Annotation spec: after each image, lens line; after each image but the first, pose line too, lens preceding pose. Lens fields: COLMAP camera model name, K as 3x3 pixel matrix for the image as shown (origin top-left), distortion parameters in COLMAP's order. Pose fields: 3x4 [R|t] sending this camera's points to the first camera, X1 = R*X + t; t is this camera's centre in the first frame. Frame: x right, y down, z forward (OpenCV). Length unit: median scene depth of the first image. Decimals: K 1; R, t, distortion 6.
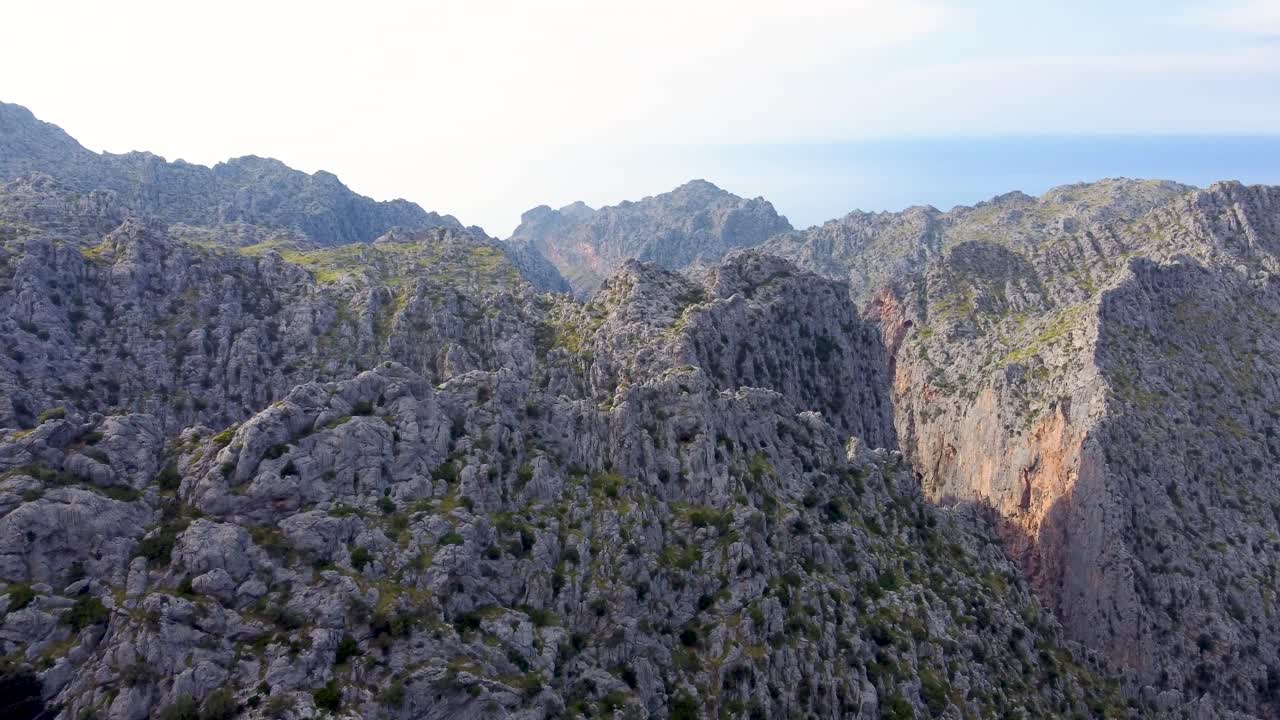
lens RADIAL K [[1000.1, 0, 640.0], [0, 1000.1, 360.0], [0, 0, 1]] dist [-0.033105, 0.002822]
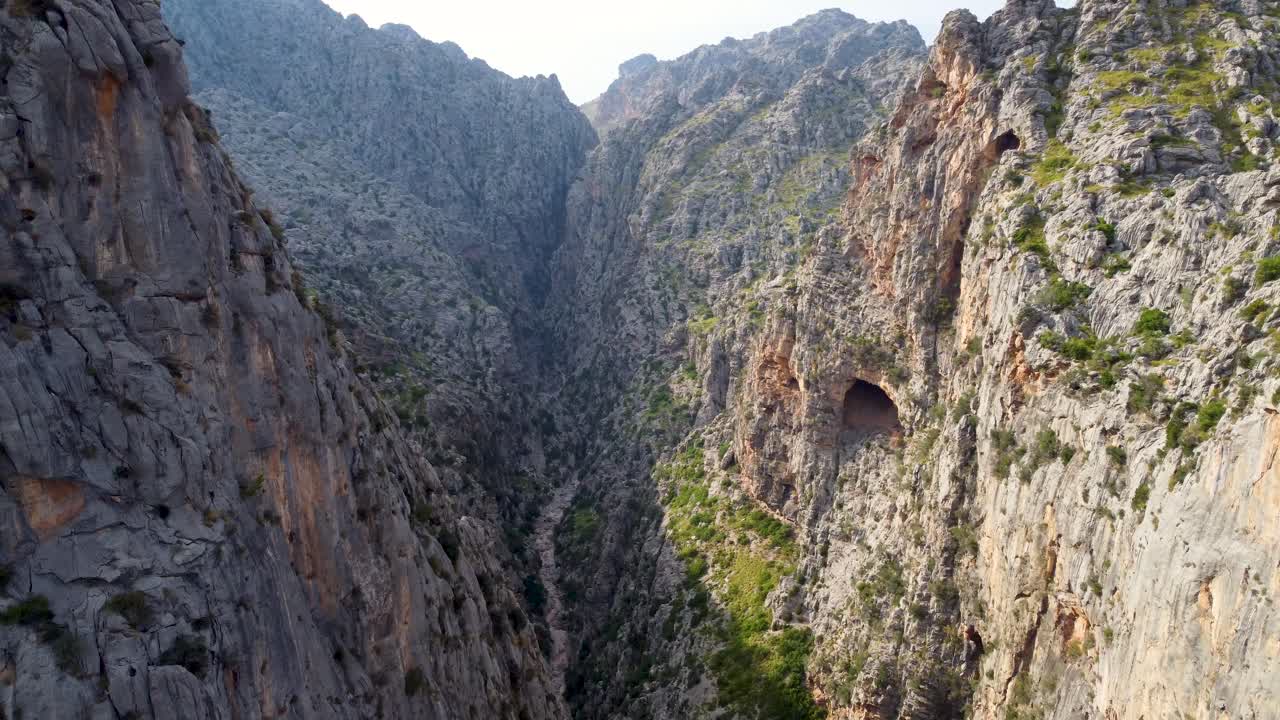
lens RADIAL K [[1000.1, 0, 640.0], [0, 1000.1, 360.0], [0, 0, 1]] dist [-0.033105, 0.002822]
pose [[0.978528, 0.056274, -0.198283, 0.231635], [-0.035222, 0.993511, 0.108146, 0.003733], [0.203082, -0.098839, 0.974160, 0.684875]]
